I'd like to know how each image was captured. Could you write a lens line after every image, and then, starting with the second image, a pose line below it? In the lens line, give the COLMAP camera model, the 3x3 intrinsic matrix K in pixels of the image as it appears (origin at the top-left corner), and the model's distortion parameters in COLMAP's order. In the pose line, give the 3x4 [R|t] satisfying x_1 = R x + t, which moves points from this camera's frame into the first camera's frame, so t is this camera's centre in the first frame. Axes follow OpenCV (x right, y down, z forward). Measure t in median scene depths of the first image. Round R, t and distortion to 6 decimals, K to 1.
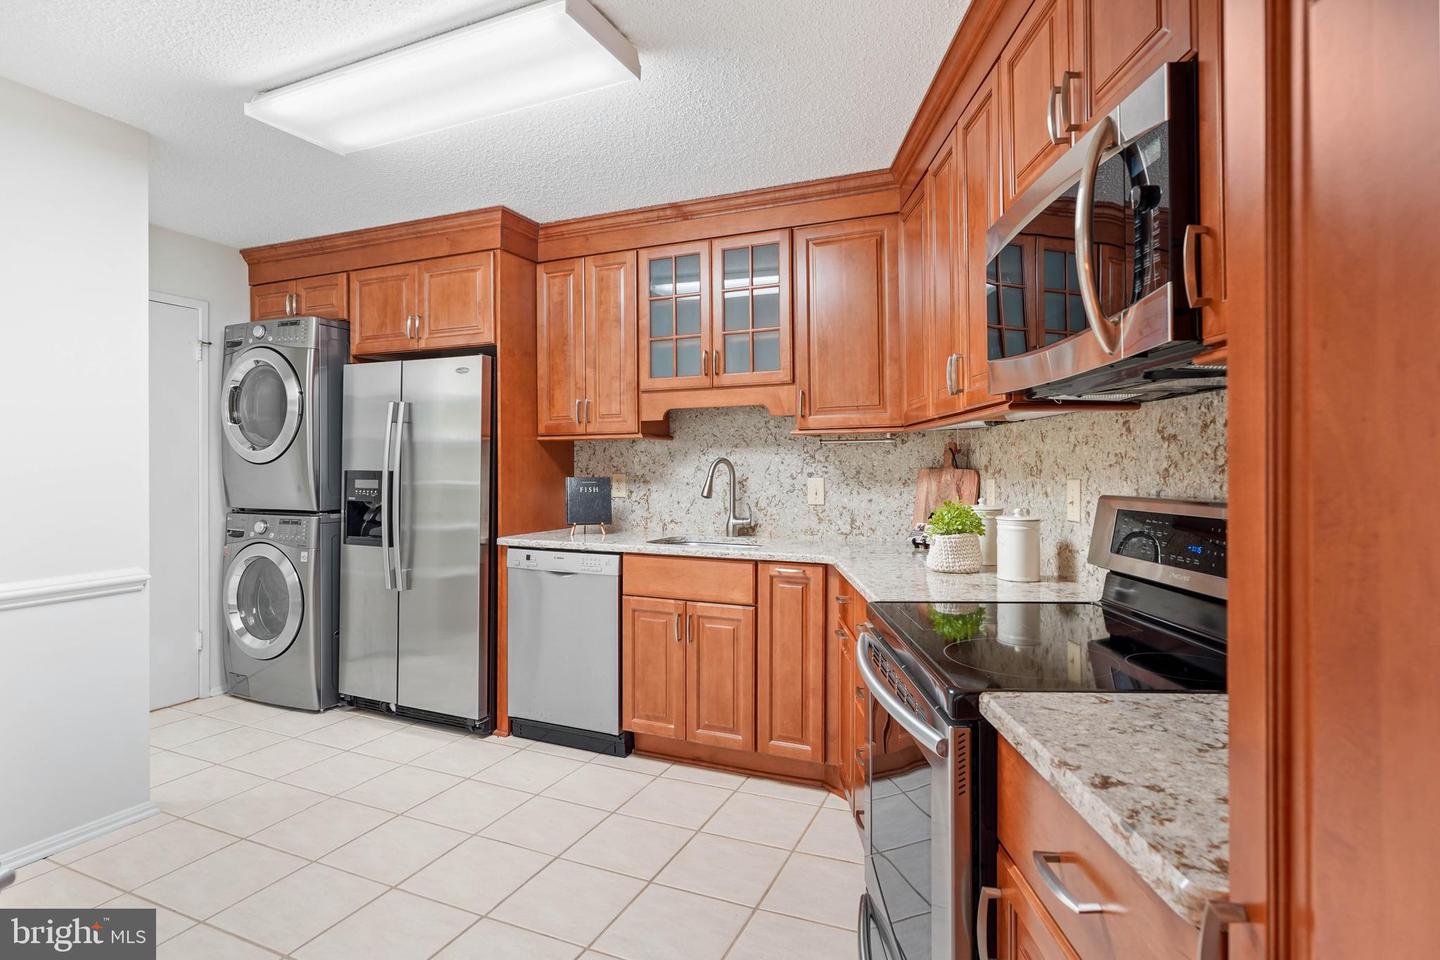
lens RADIAL K [[753.3, 0, 722.2], [0, 753.3, 468.5], [0, 0, 1]] dist [0.002221, 0.001125]
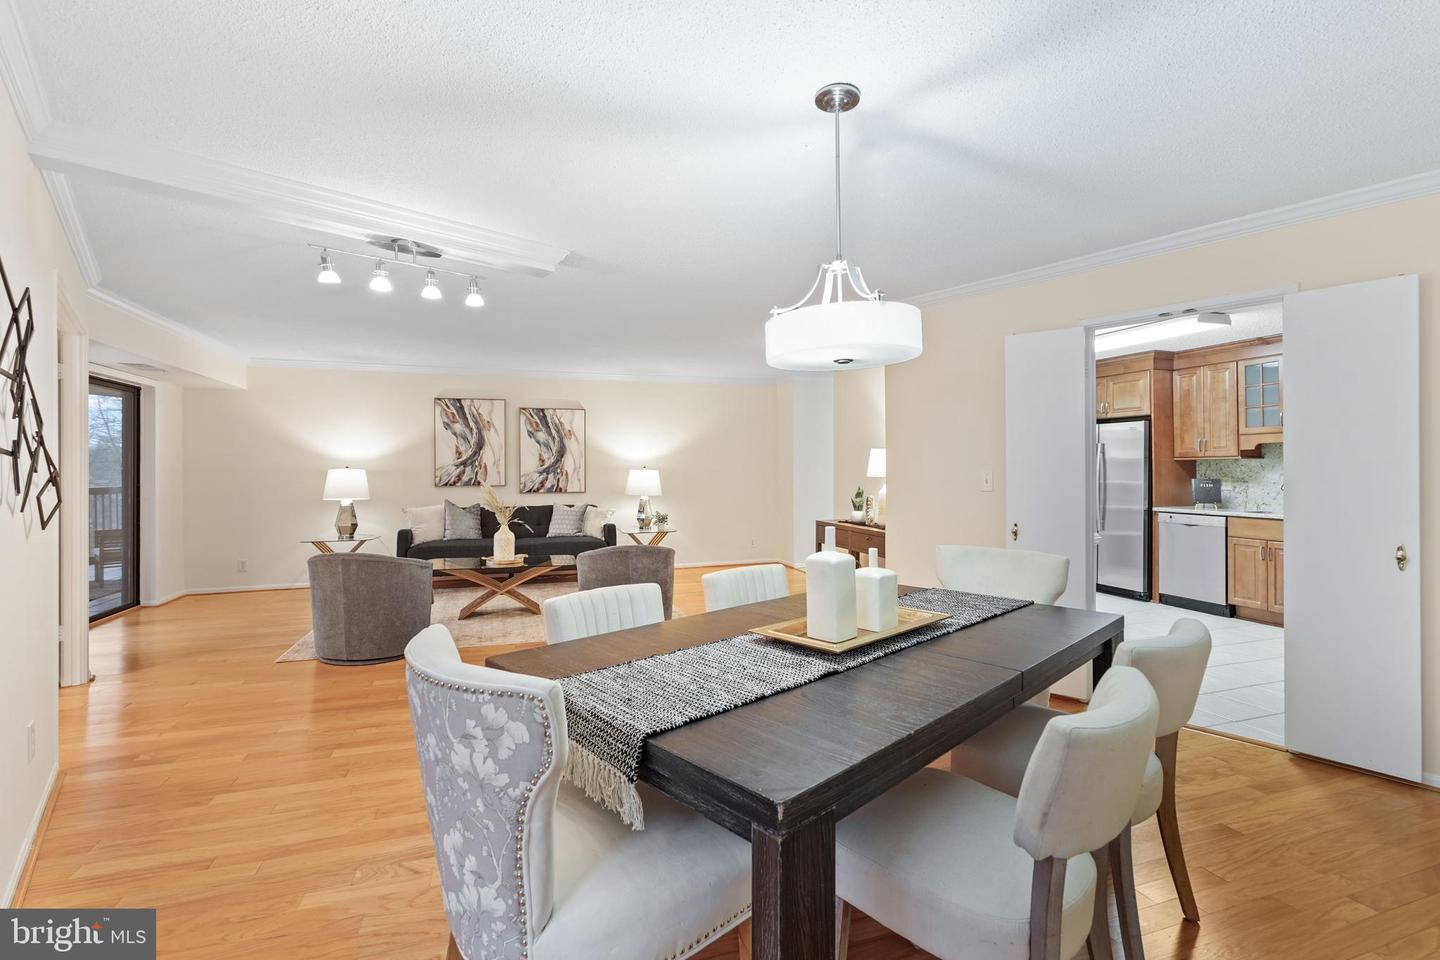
lens RADIAL K [[639.9, 0, 712.5], [0, 639.9, 463.4], [0, 0, 1]] dist [-0.009910, 0.005605]
pose [[0.674640, -0.006786, -0.738116, 0.186081], [-0.000449, 0.999954, -0.009603, -0.012794], [0.738147, 0.006810, 0.674606, -1.102955]]
